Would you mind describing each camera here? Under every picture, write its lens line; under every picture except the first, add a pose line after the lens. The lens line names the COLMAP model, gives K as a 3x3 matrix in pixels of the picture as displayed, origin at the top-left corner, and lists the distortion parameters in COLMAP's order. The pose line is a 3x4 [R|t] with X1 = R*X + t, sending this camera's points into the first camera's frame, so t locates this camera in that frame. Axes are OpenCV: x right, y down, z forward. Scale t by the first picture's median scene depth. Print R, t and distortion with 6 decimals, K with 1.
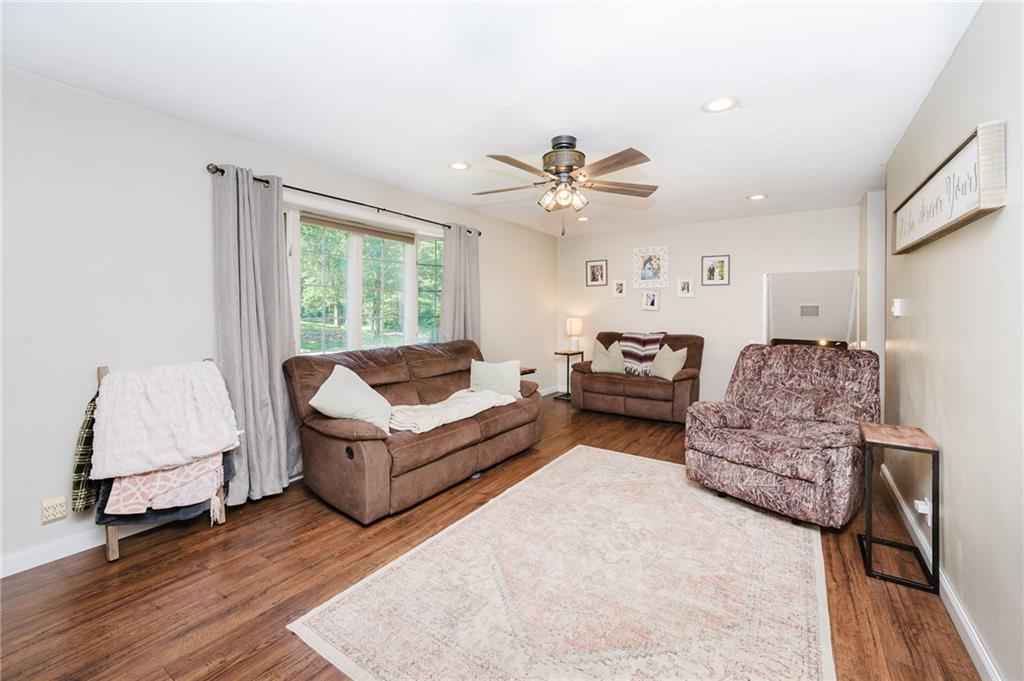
lens RADIAL K [[440.4, 0, 509.2], [0, 440.4, 313.3], [0, 0, 1]] dist [0.003196, -0.000204]
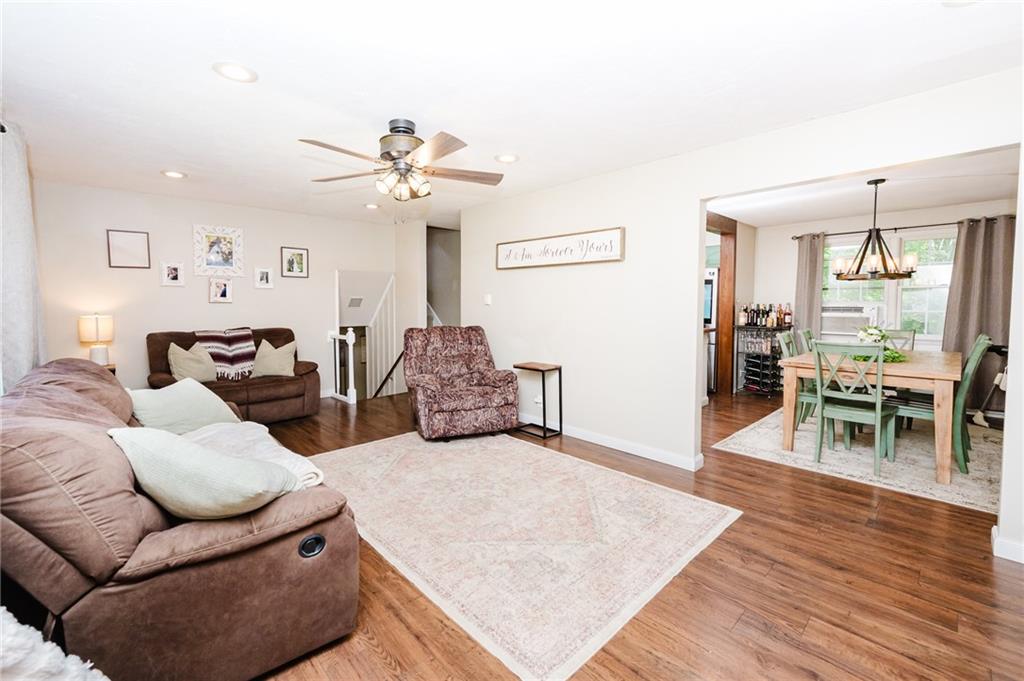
lens RADIAL K [[440.4, 0, 513.7], [0, 440.4, 333.0], [0, 0, 1]] dist [0.003196, -0.000204]
pose [[0.192716, -0.072350, 0.978584, -0.740017], [0.011584, 0.997376, 0.071459, -0.004847], [-0.981186, -0.002436, 0.193048, 0.534452]]
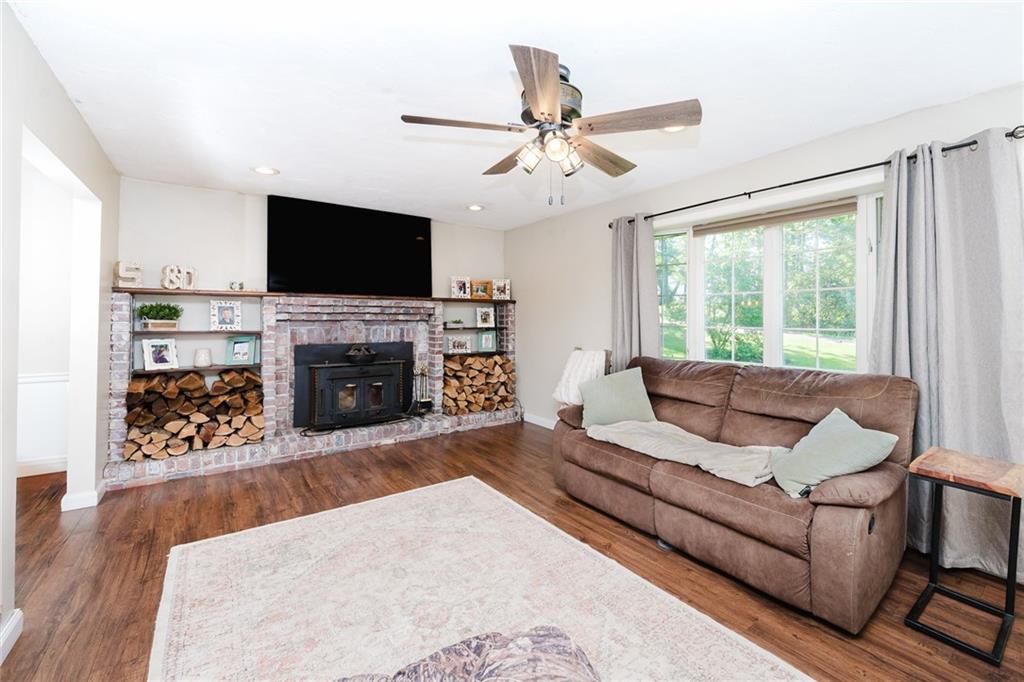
lens RADIAL K [[426.1, 0, 534.3], [0, 426.1, 320.1], [0, 0, 1]] dist [-0.000691, -0.000356]
pose [[-0.339504, -0.007551, -0.940574, 0.715029], [-0.013078, 0.999909, -0.003306, 0.007933], [0.940514, 0.011179, -0.339572, 1.129478]]
